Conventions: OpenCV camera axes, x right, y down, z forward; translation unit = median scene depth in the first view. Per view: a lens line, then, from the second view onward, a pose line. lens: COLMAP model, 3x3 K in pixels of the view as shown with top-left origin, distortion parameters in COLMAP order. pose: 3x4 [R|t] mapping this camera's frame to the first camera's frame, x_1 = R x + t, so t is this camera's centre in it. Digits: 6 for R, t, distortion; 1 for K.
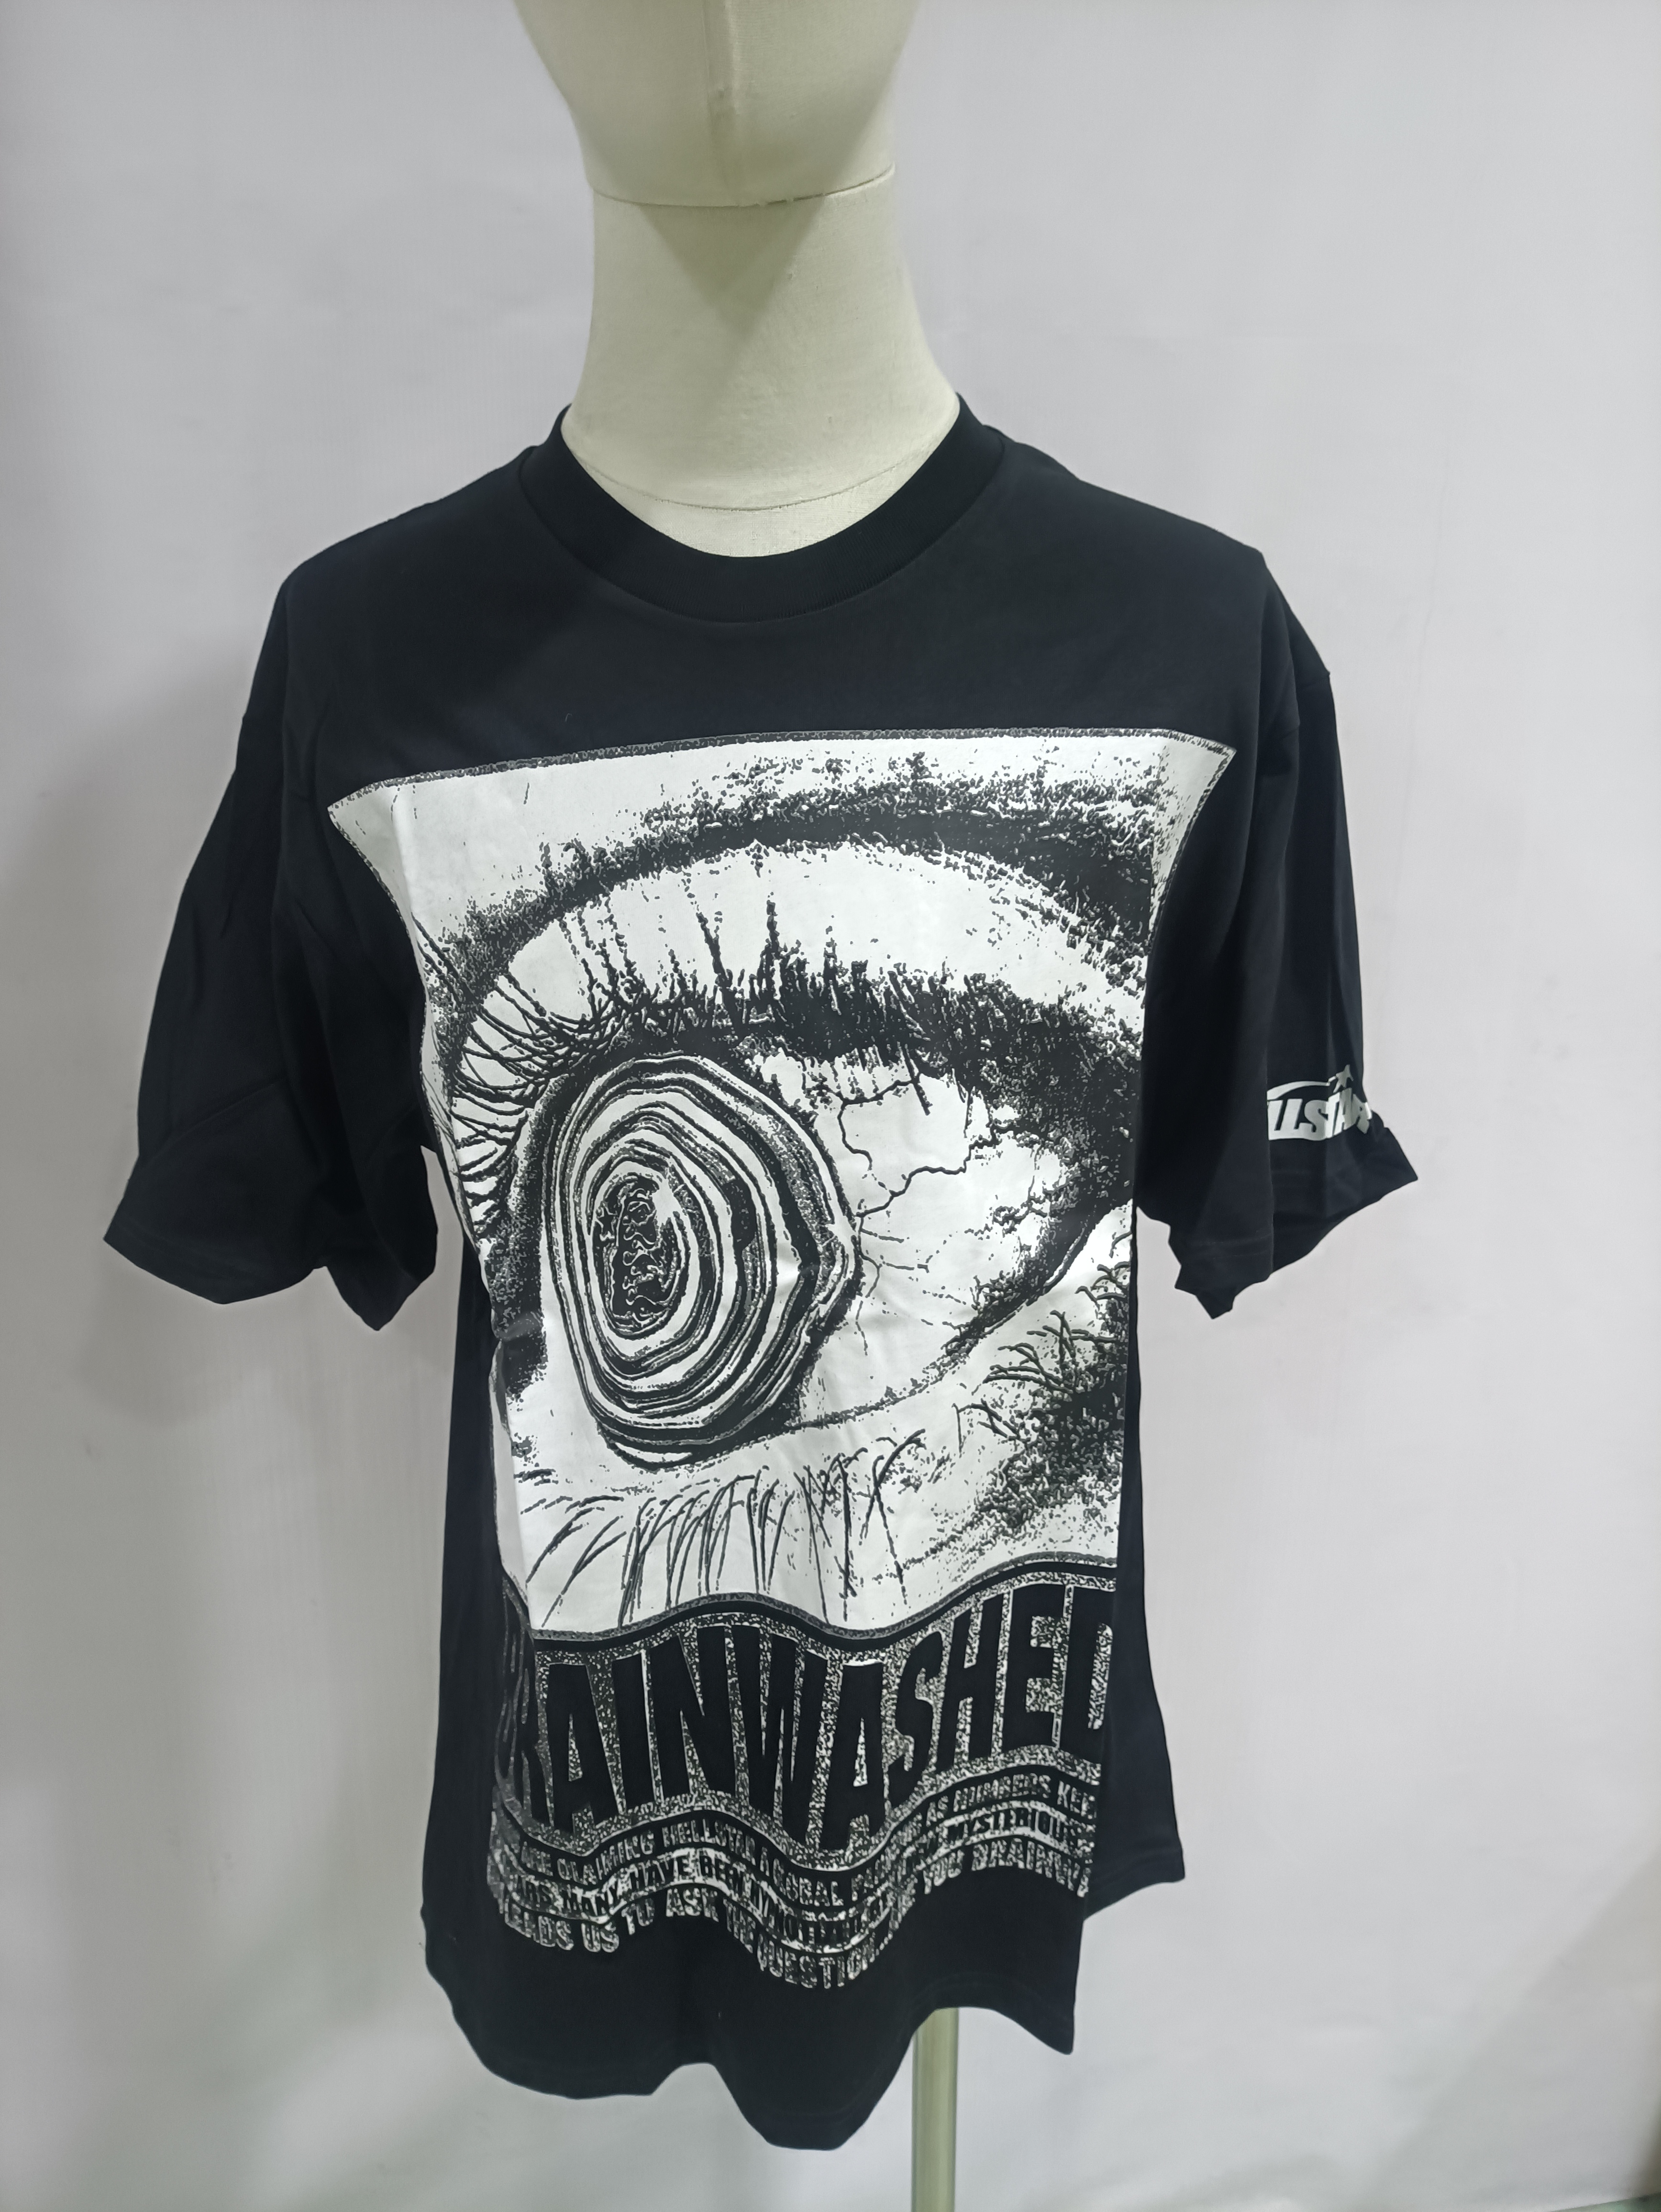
lens RADIAL K [[1835.9, 0, 830.5], [0, 1835.9, 1106.0], [0, 0, 1]] dist [0.093620, -0.286016]
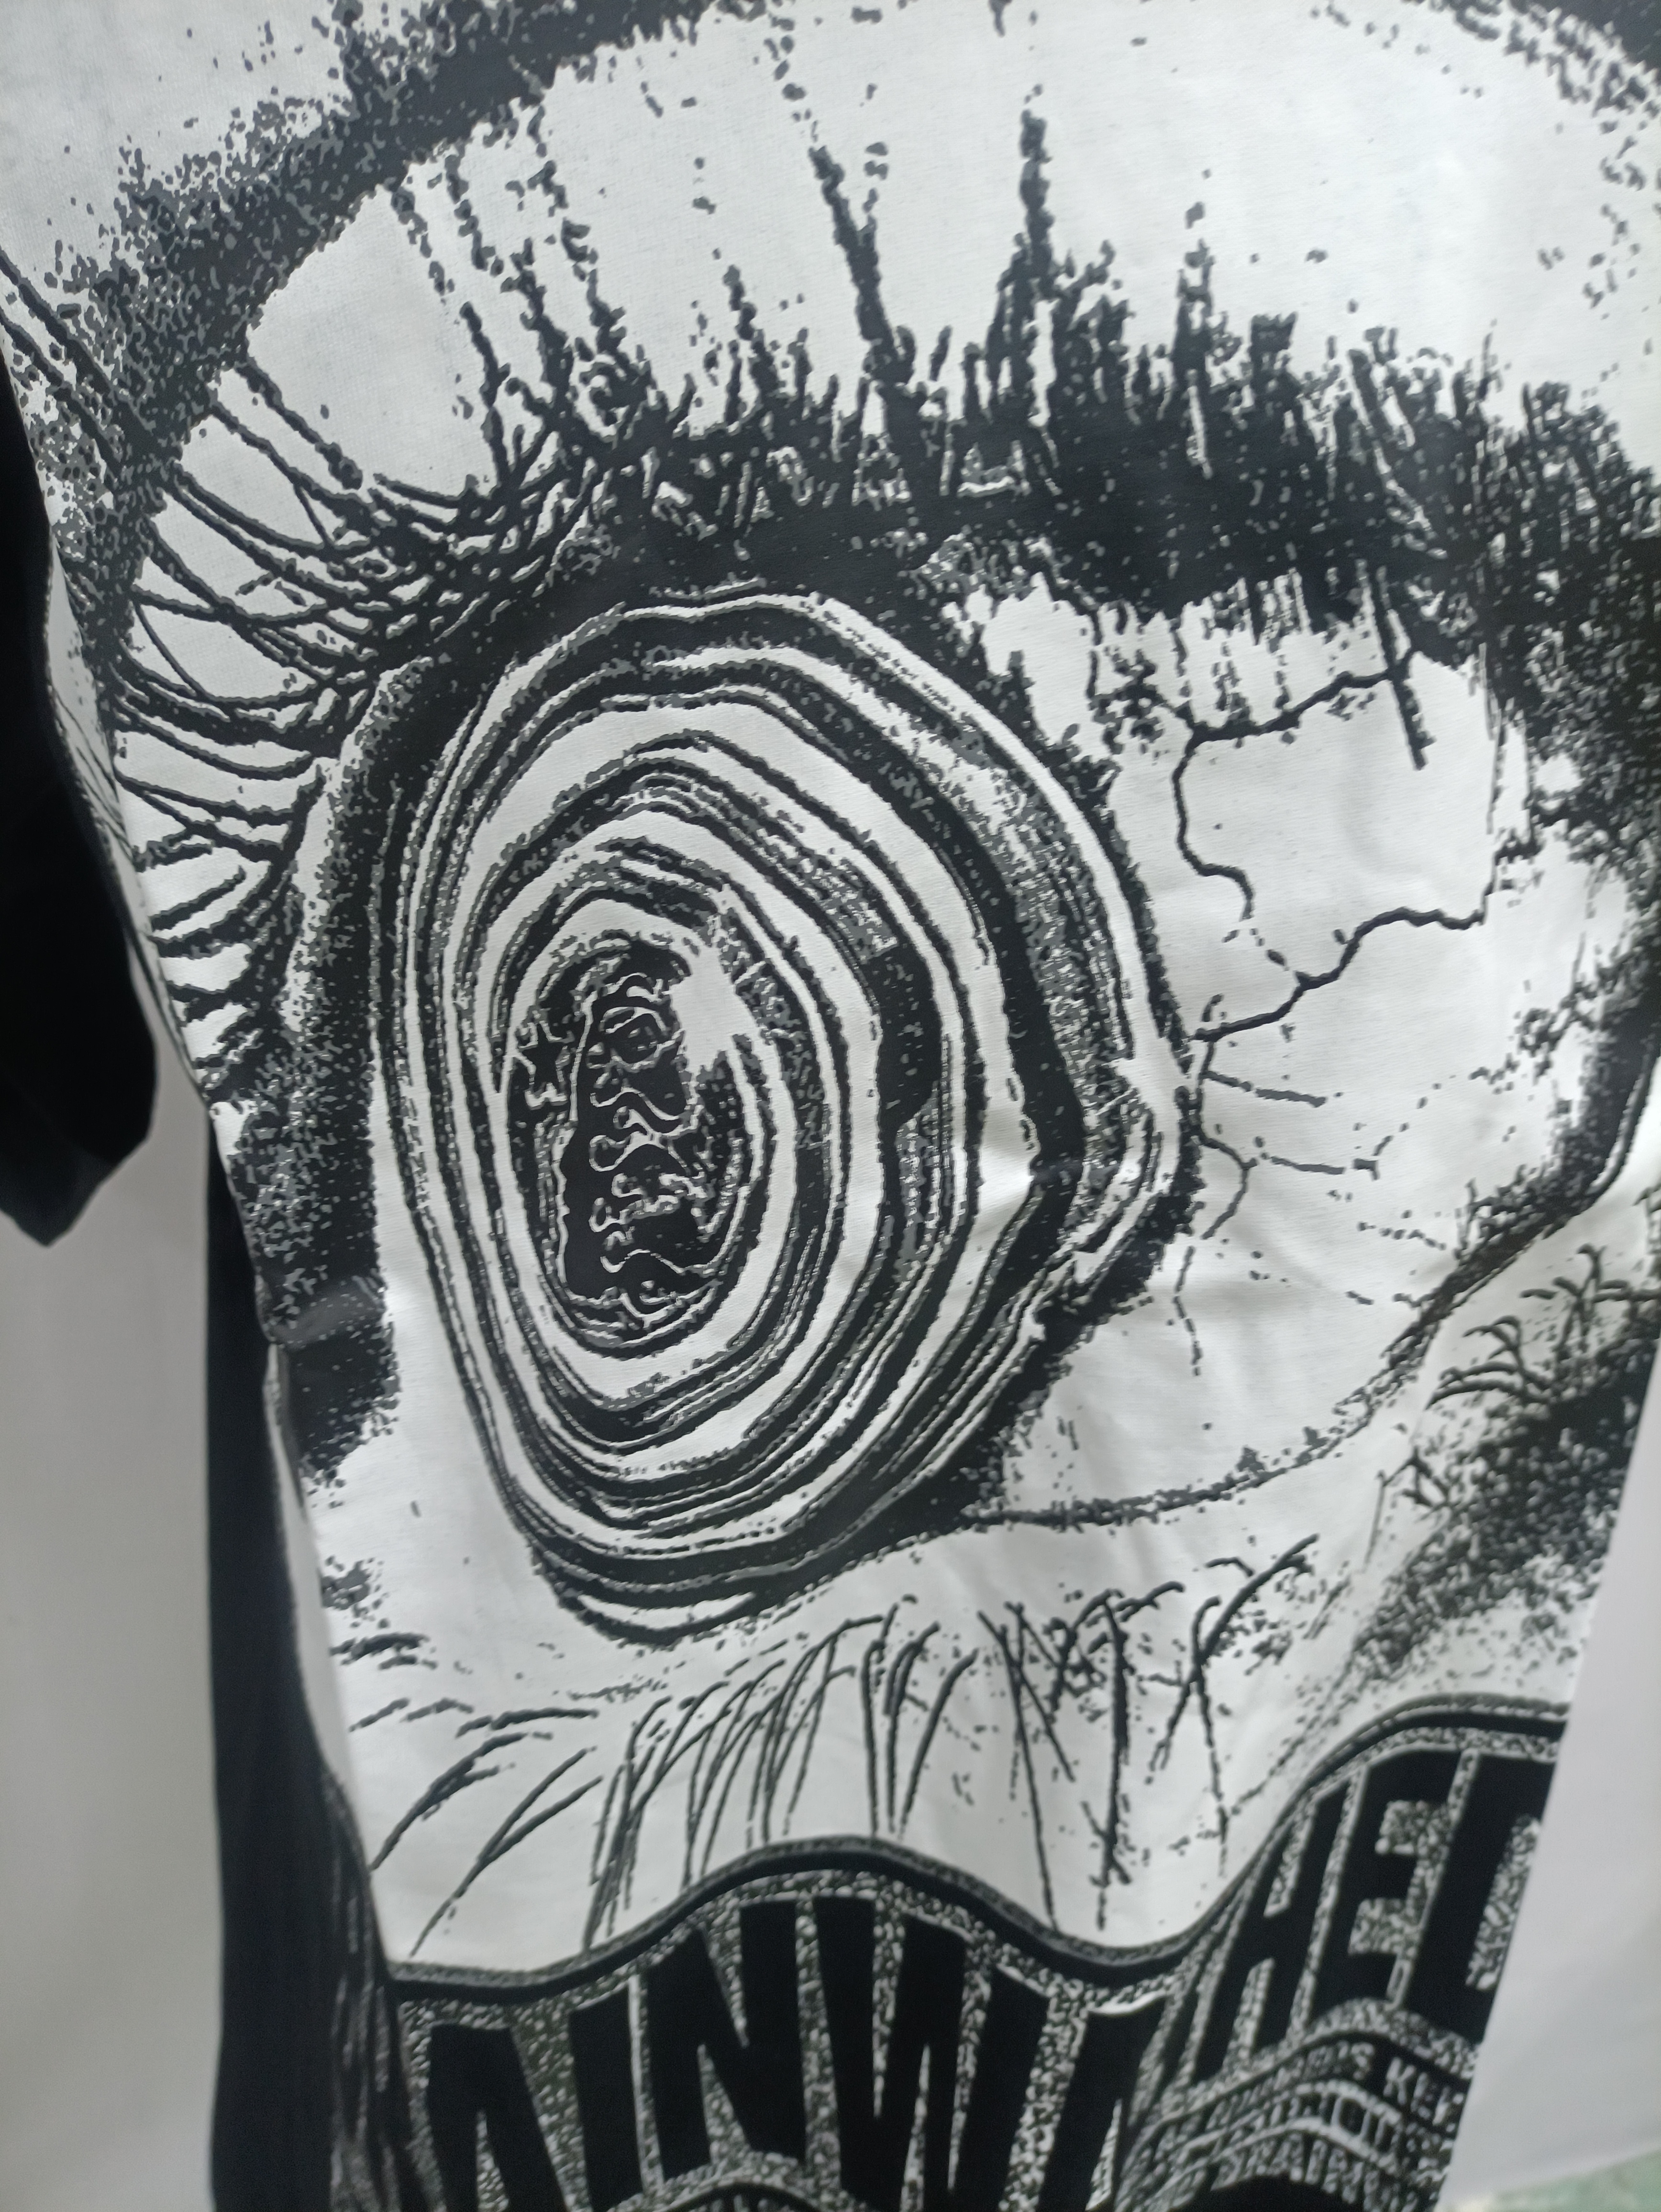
lens RADIAL K [[1666.5, 0, 830.5], [0, 1666.5, 1106.0], [0, 0, 1]] dist [0.007585, -0.010158]
pose [[0.993089, -0.018522, 0.115892, -0.103307], [0.003272, 0.991453, 0.130421, 0.027390], [-0.117317, -0.129141, 0.984662, 0.650853]]
